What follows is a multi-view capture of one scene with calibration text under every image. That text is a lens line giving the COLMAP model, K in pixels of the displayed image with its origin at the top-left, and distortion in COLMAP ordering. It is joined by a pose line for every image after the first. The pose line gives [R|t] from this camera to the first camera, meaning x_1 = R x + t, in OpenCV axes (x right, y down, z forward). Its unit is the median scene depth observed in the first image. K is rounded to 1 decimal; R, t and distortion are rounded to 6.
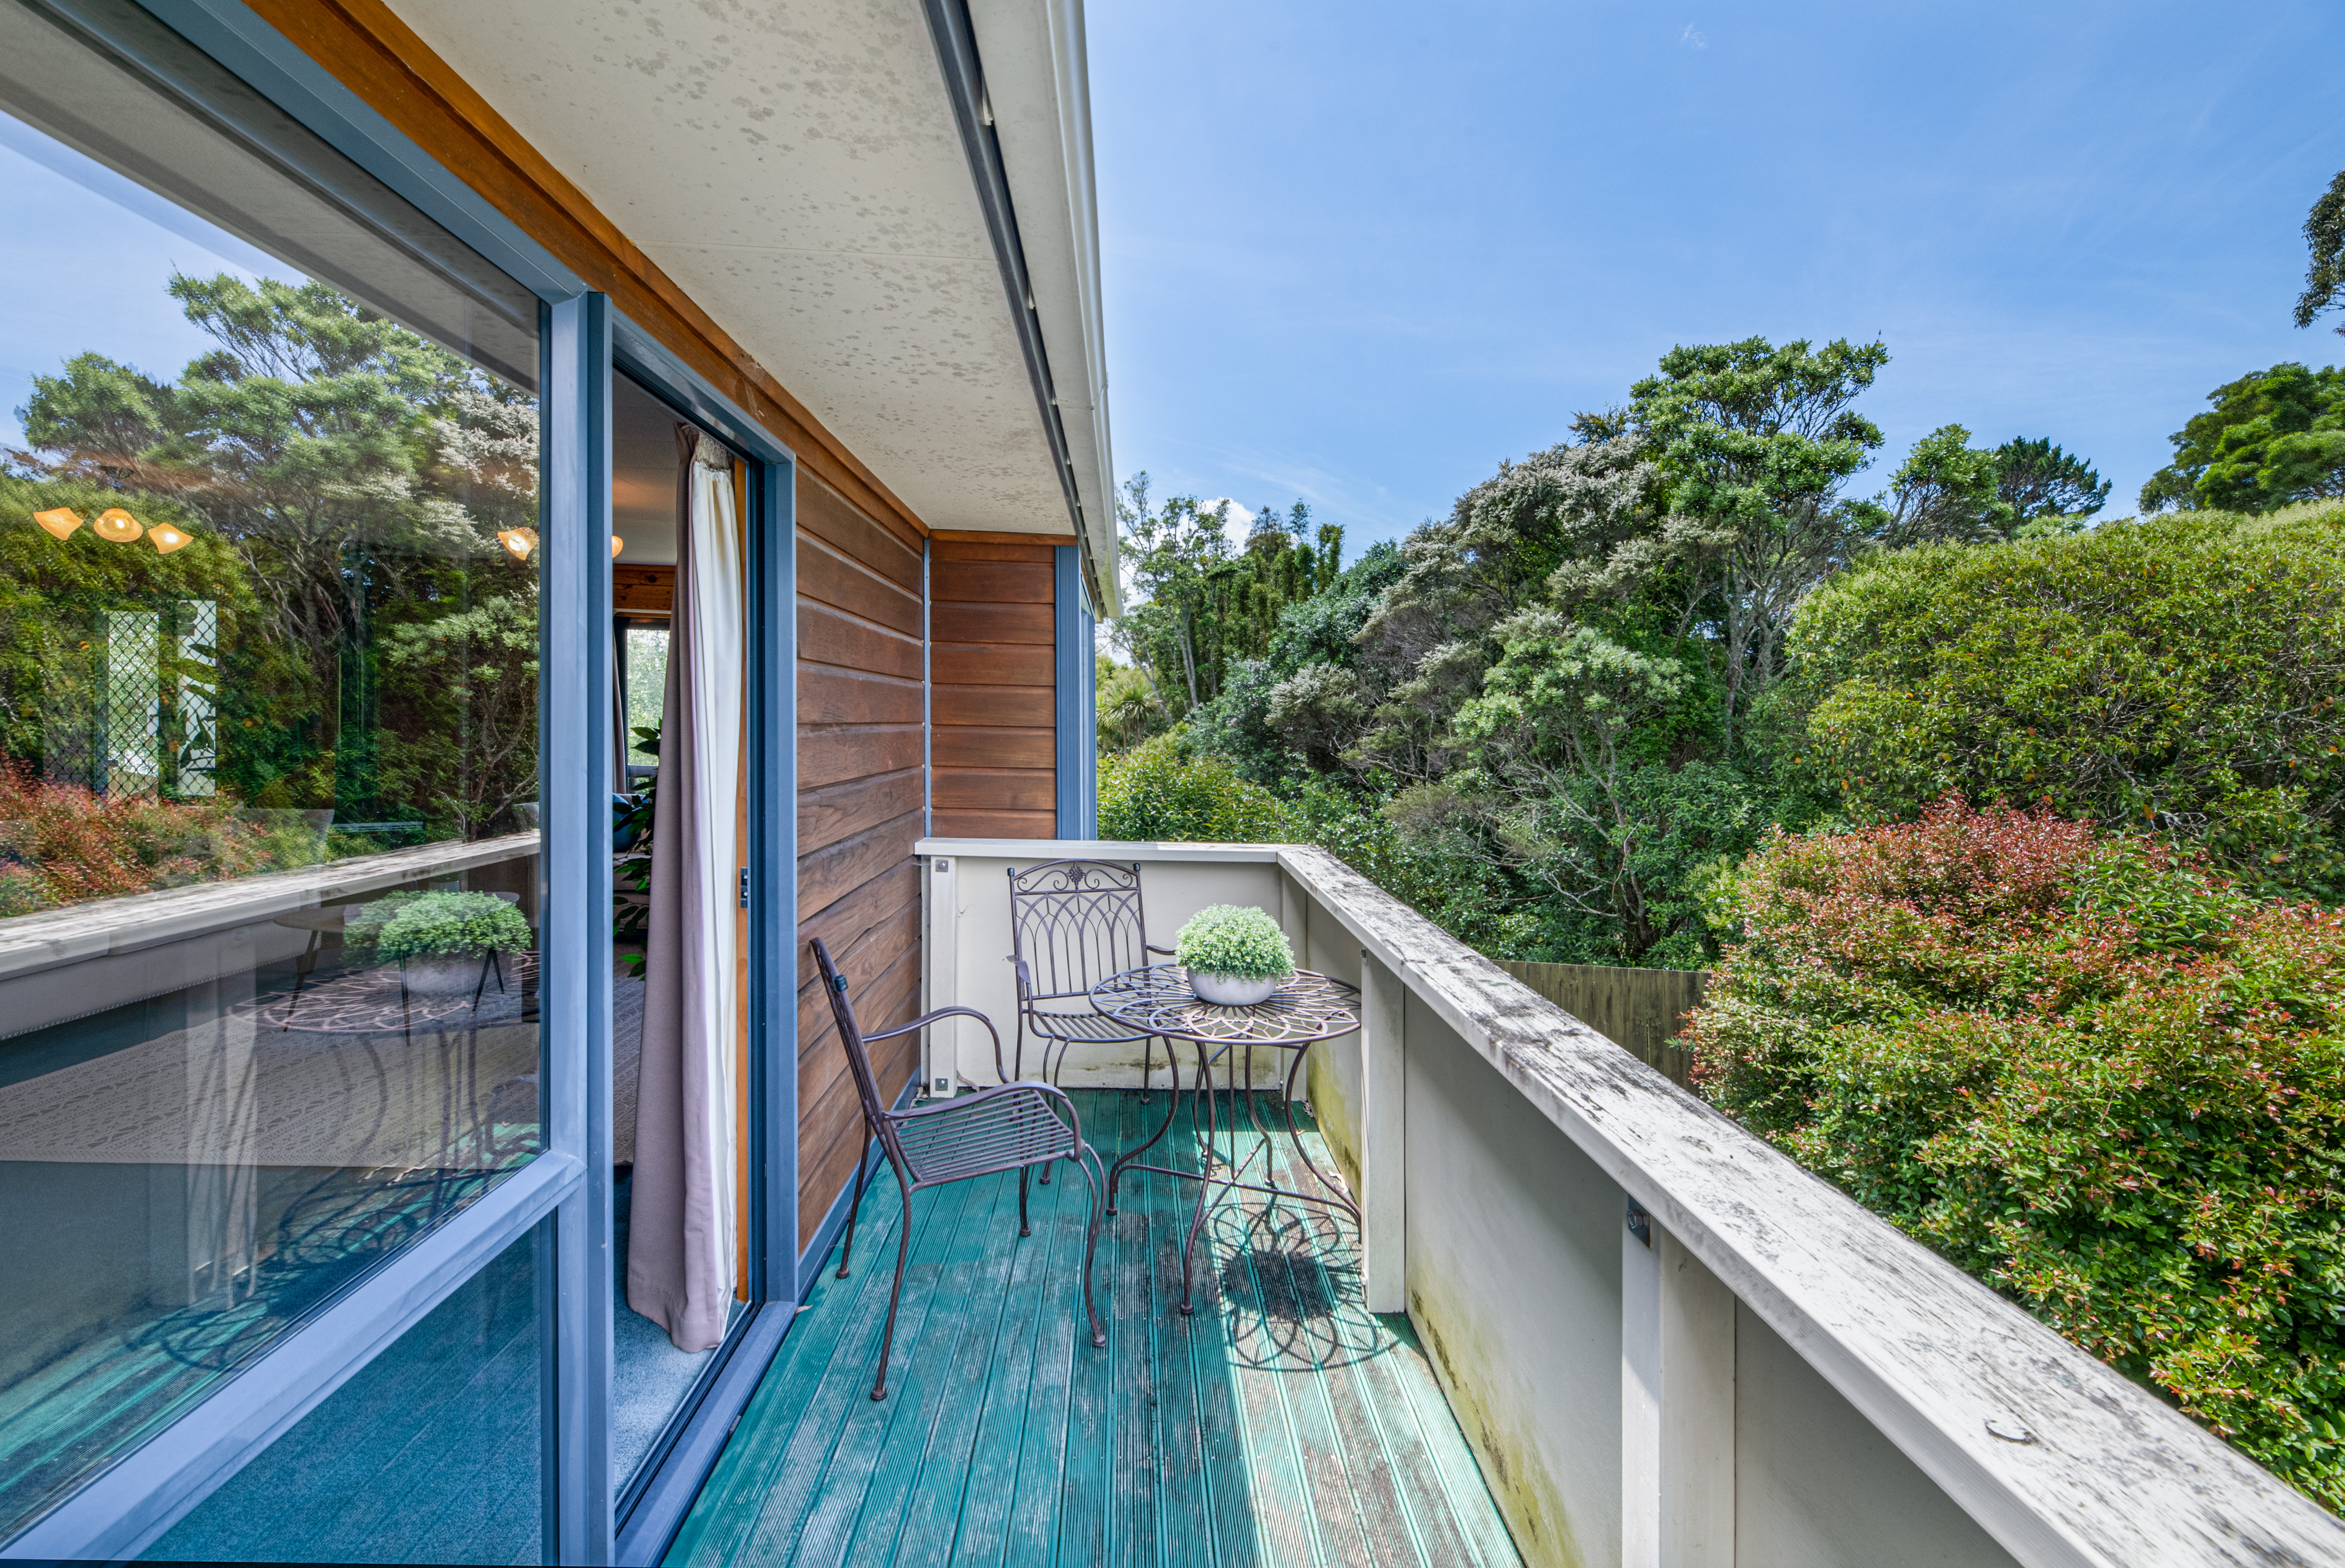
lens RADIAL K [[1001.3, 0, 1172.5], [0, 1001.3, 784.0], [0, 0, 1]] dist [0.001072, -0.000779]
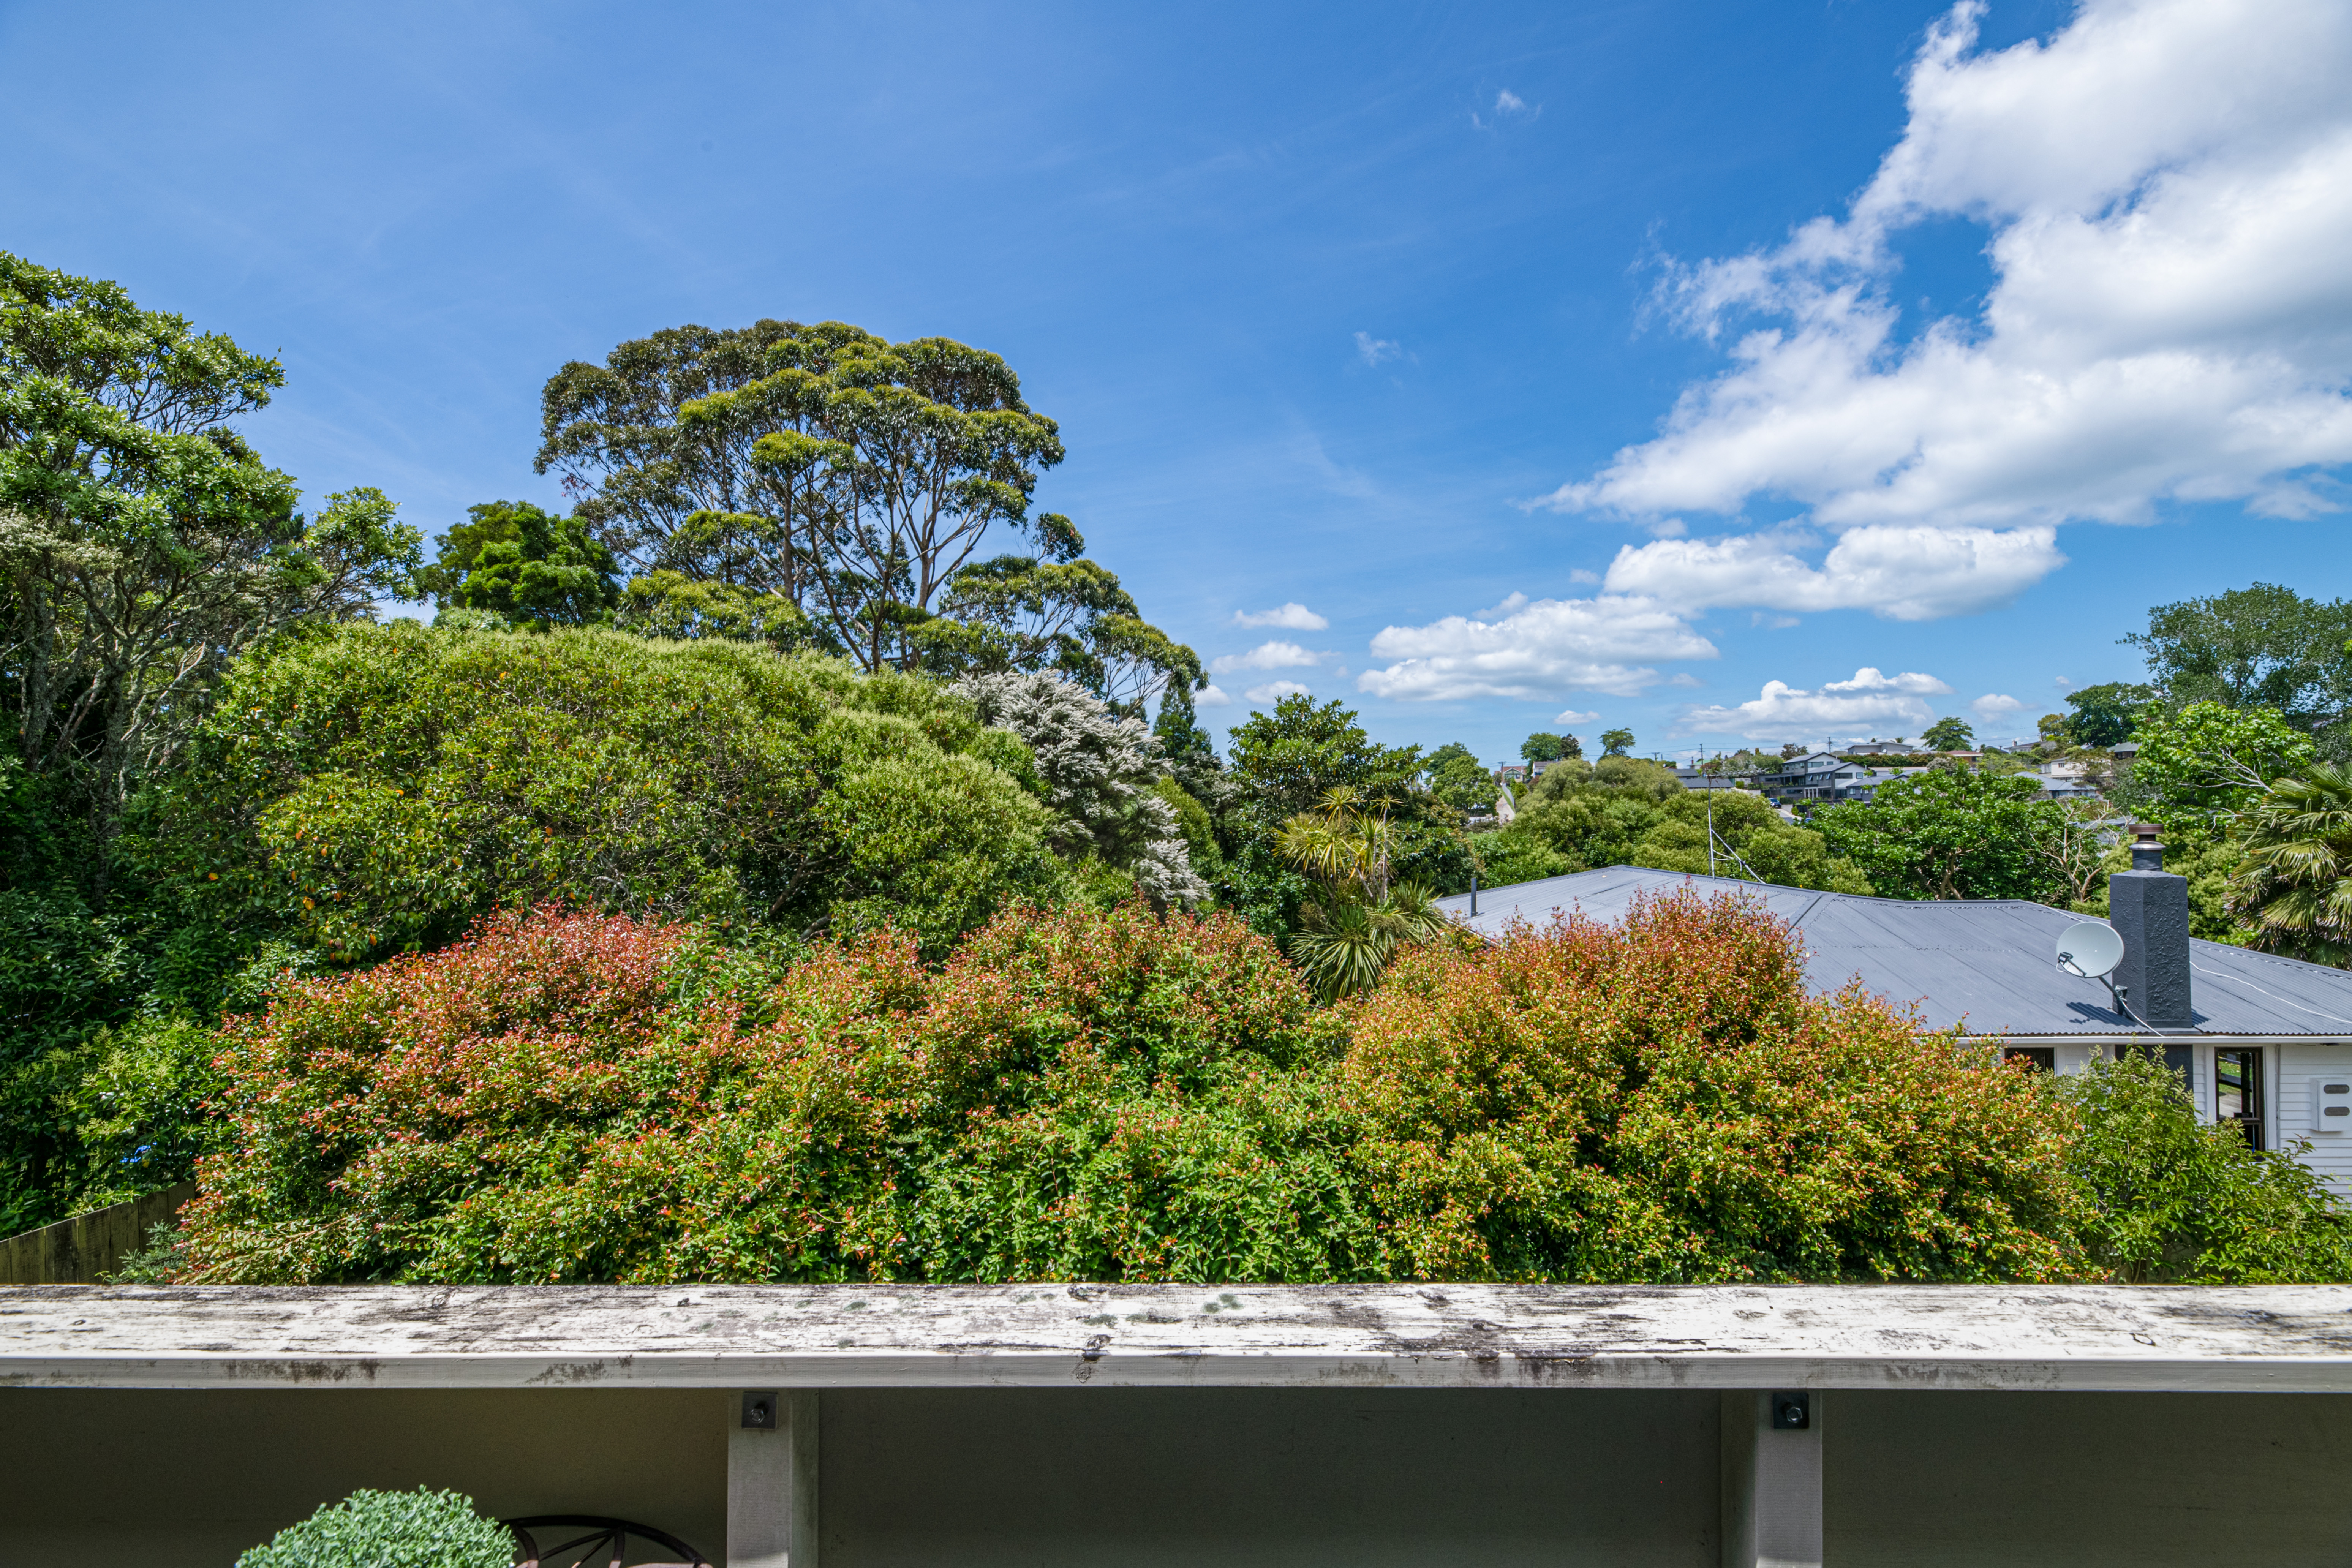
lens RADIAL K [[1043.3, 0, 1176.0], [0, 1043.3, 784.0], [0, 0, 1]] dist [-0.000594, -0.000230]
pose [[0.062592, -0.006585, 0.998017, -0.102891], [0.070971, 0.997476, 0.002130, -0.042885], [-0.995513, 0.070697, 0.062901, 0.232284]]
